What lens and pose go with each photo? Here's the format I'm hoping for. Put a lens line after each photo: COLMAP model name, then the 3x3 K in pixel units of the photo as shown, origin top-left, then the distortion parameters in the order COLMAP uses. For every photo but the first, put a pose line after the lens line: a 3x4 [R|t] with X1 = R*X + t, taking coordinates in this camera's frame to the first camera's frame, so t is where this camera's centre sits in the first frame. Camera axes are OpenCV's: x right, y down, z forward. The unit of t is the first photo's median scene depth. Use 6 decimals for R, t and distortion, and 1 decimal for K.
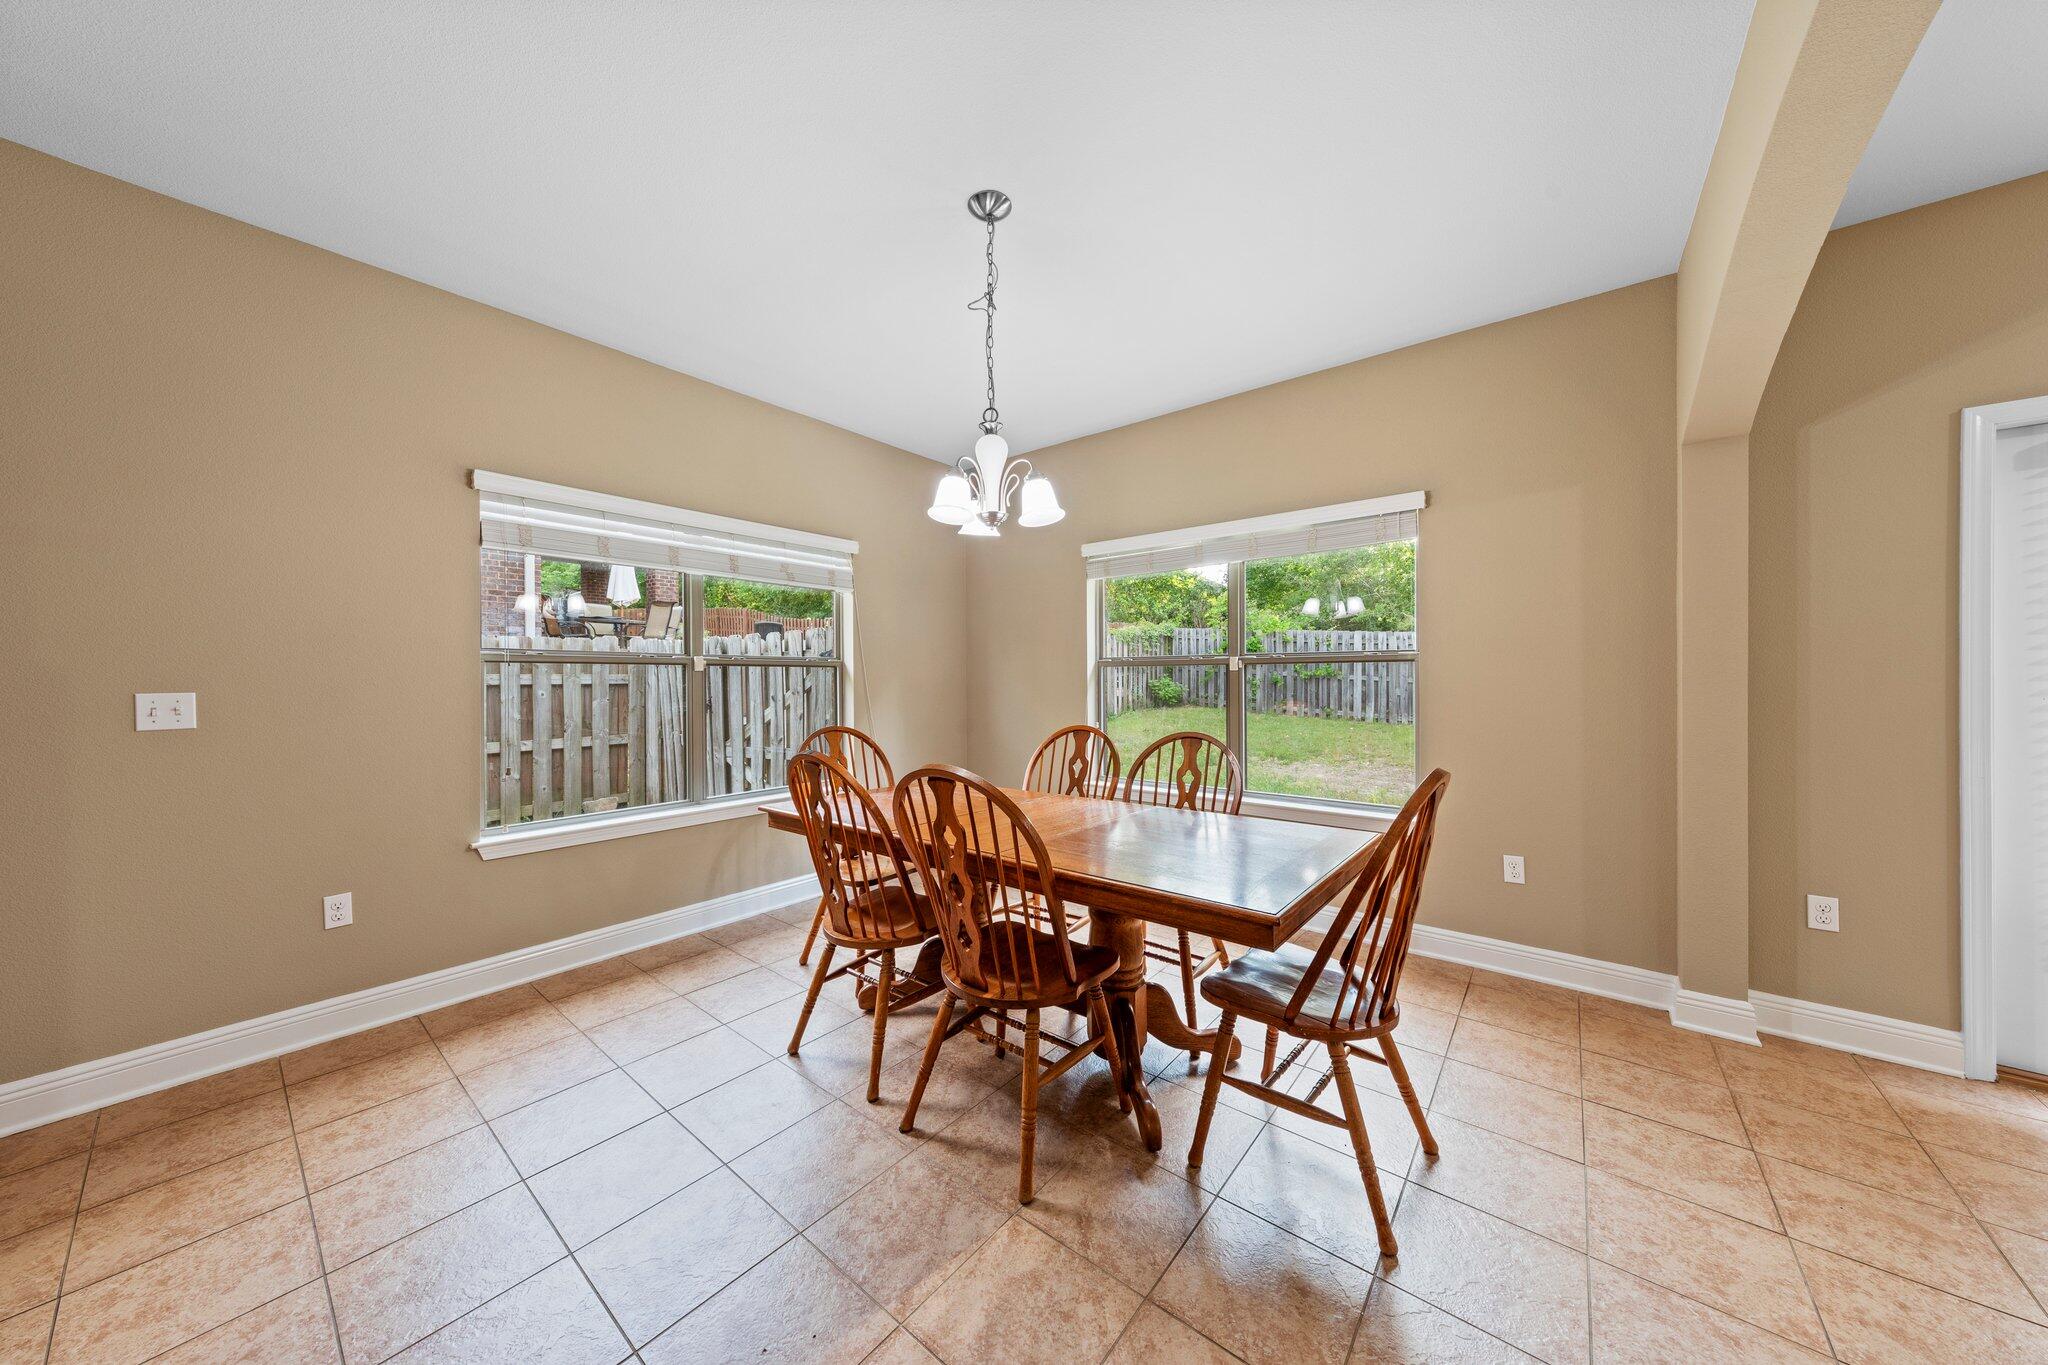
lens RADIAL K [[676.6, 0, 1018.1], [0, 676.6, 680.2], [0, 0, 1]] dist [0.002866, -0.000393]
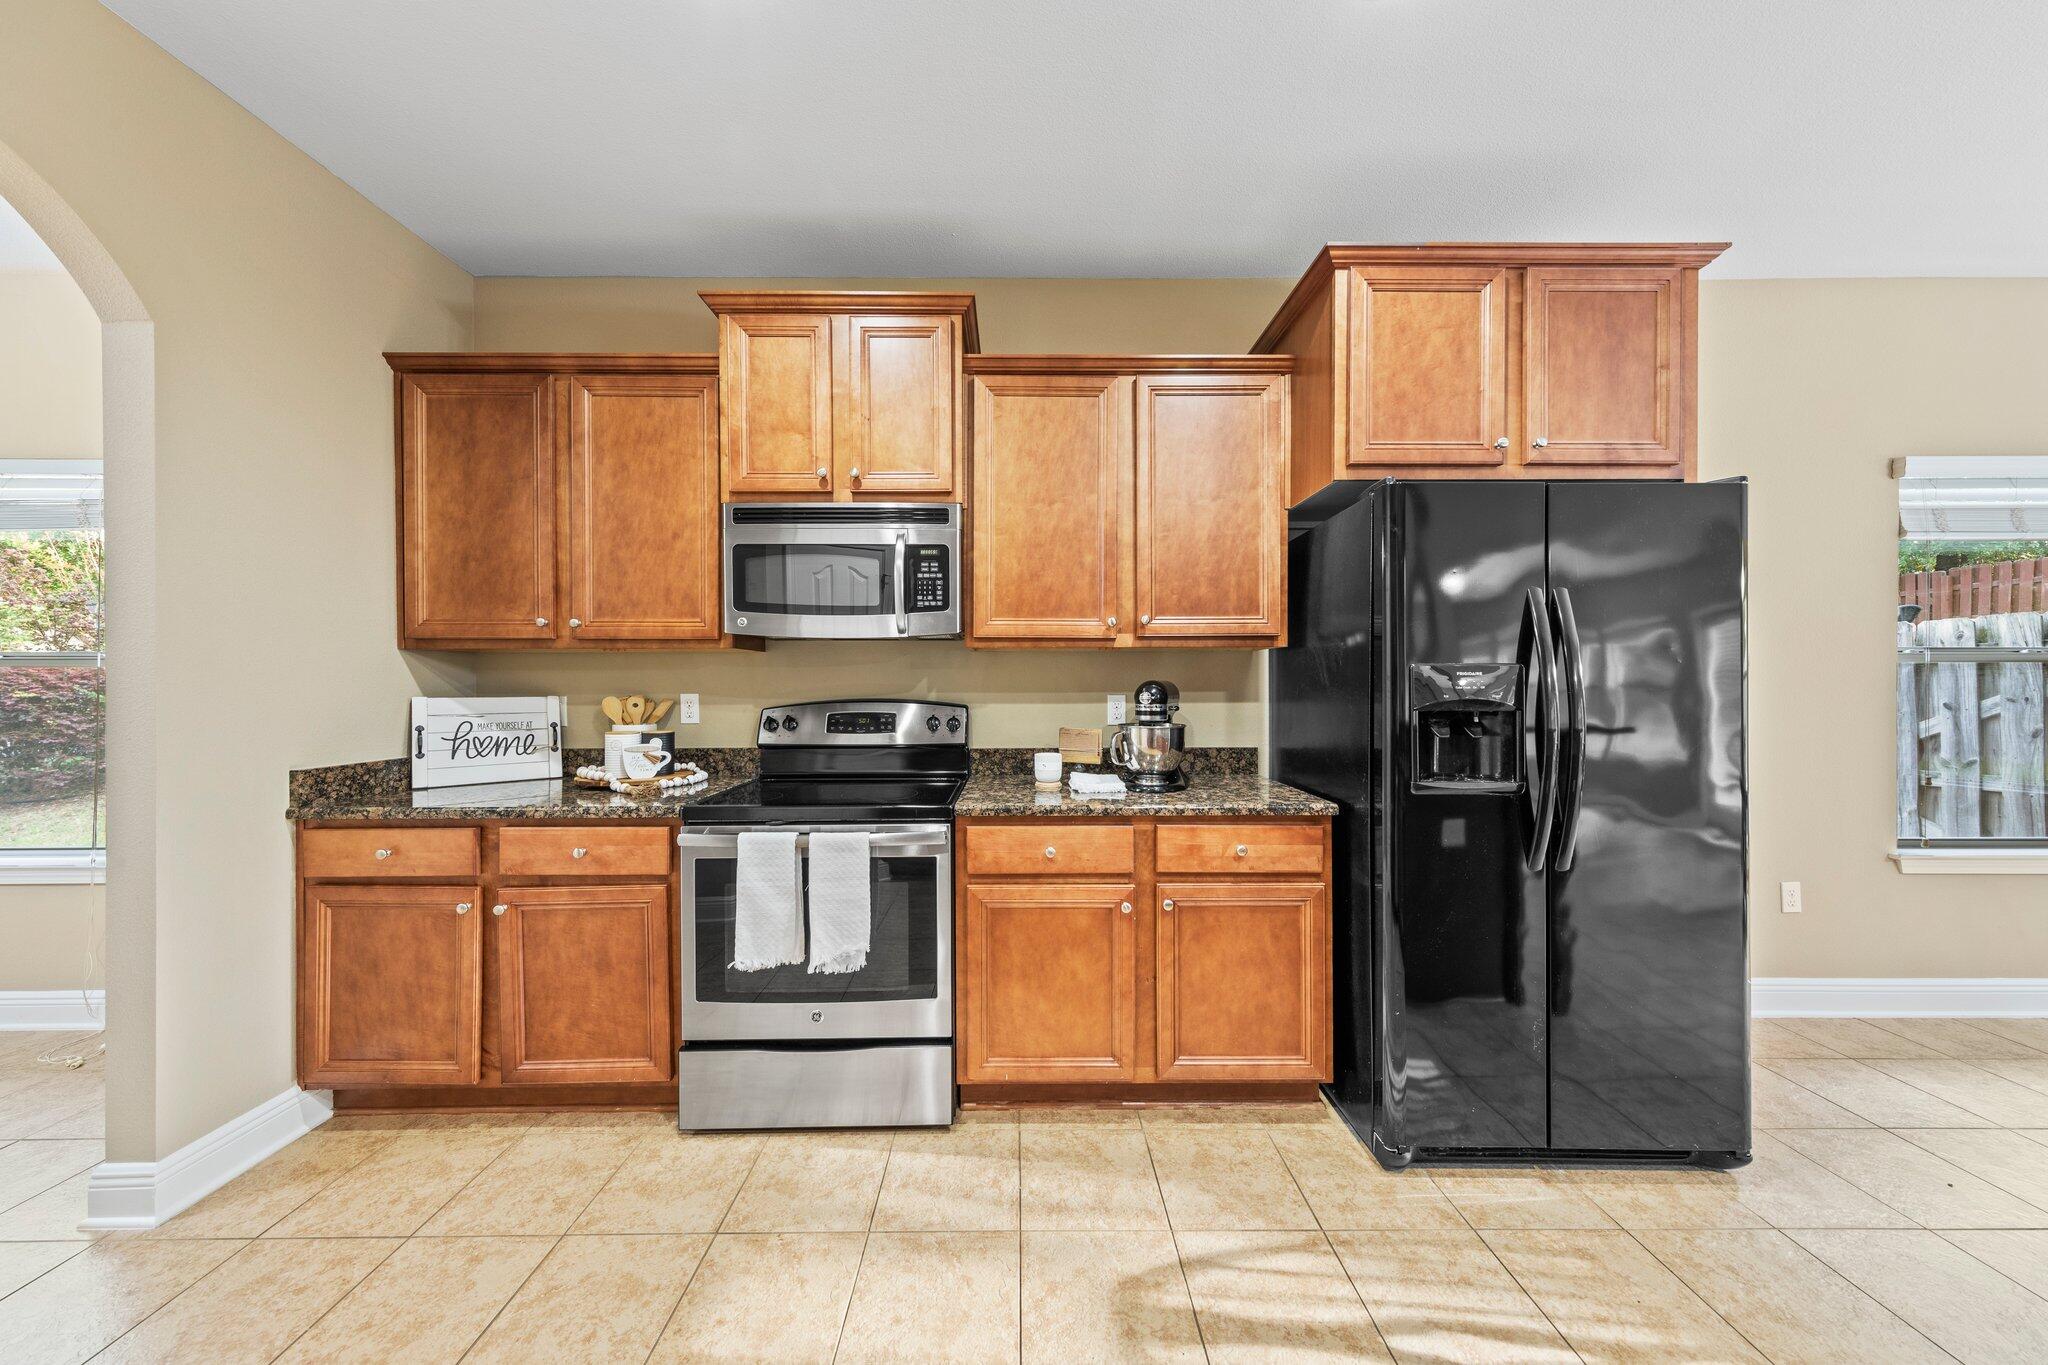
lens RADIAL K [[676.6, 0, 1021.0], [0, 676.6, 686.7], [0, 0, 1]] dist [0.002866, -0.000393]
pose [[0.640673, 0.005222, -0.767796, -0.683846], [-0.001512, 0.999984, 0.005540, 0.003891], [0.767812, -0.002388, 0.640671, -0.434859]]
